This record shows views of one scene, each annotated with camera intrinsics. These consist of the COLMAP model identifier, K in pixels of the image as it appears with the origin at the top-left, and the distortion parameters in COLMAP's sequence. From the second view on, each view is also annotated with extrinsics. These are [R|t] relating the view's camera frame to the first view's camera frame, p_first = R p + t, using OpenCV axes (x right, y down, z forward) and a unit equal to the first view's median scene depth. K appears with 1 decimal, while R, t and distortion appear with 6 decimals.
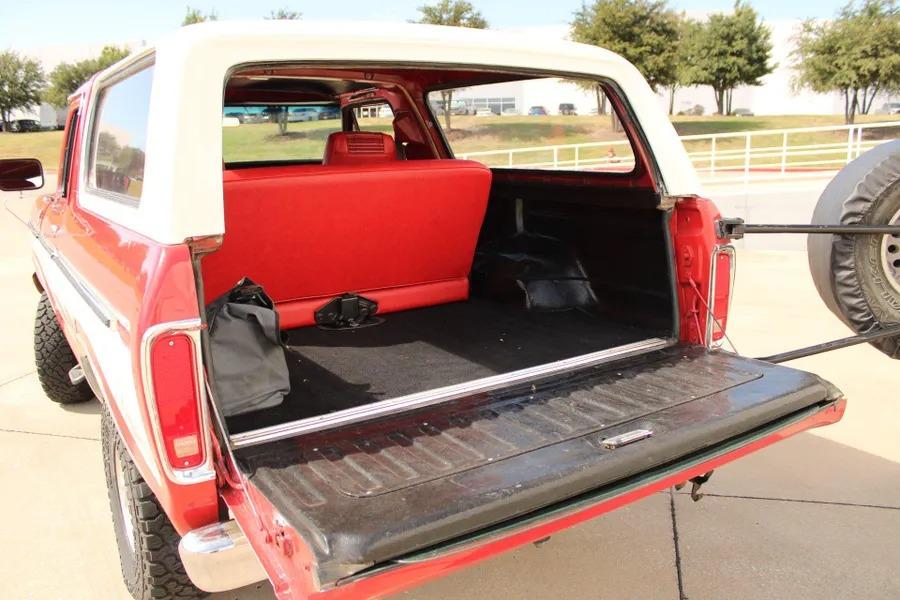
lens RADIAL K [[739.8, 0, 450.0], [0, 739.8, 300.0], [0, 0, 1]] dist [-0.155892, 0.138010]
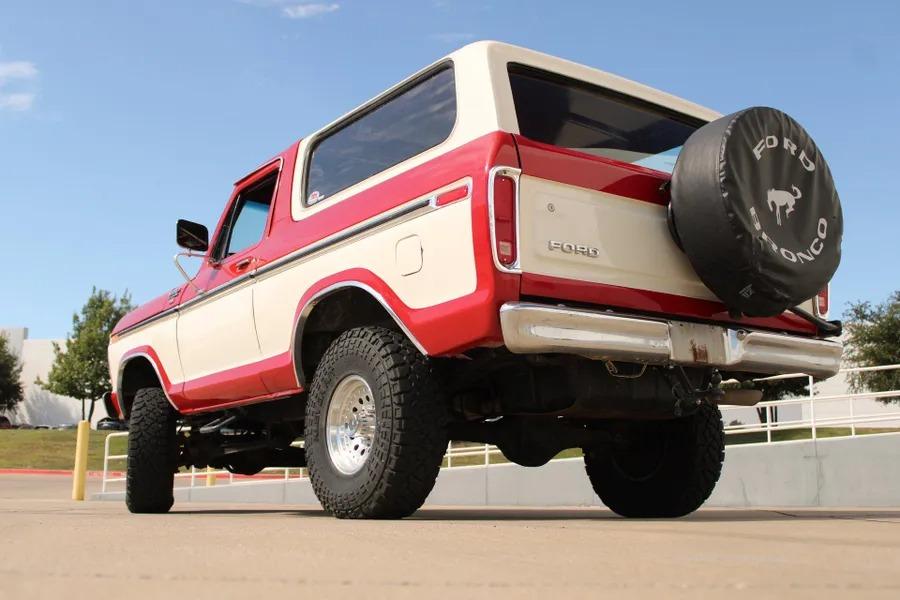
lens RADIAL K [[998.3, 0, 450.0], [0, 998.3, 300.0], [0, 0, 1]] dist [-0.143312, 0.204502]
pose [[0.998718, 0.028691, 0.041696, -0.030498], [-0.010050, 0.919822, -0.392207, 0.060840], [-0.049606, 0.391285, 0.918932, -0.047886]]
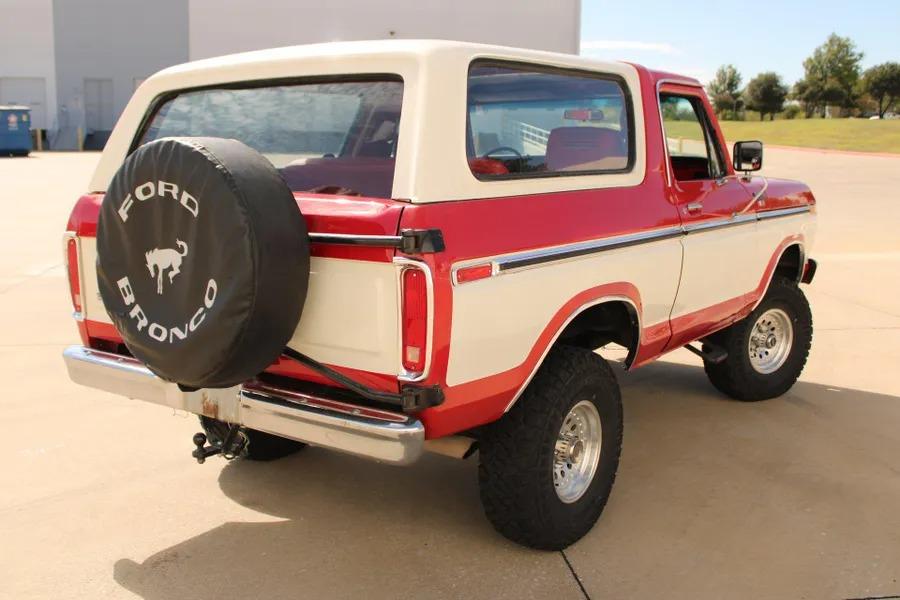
lens RADIAL K [[956.3, 0, 450.5], [0, 956.3, 310.8], [0, 0, 1]] dist [-0.116501, 0.124281]
pose [[0.355006, 0.183912, -0.916595, 0.119006], [-0.203096, 0.972214, 0.116411, -0.013244], [0.912536, 0.144830, 0.382494, 0.050750]]
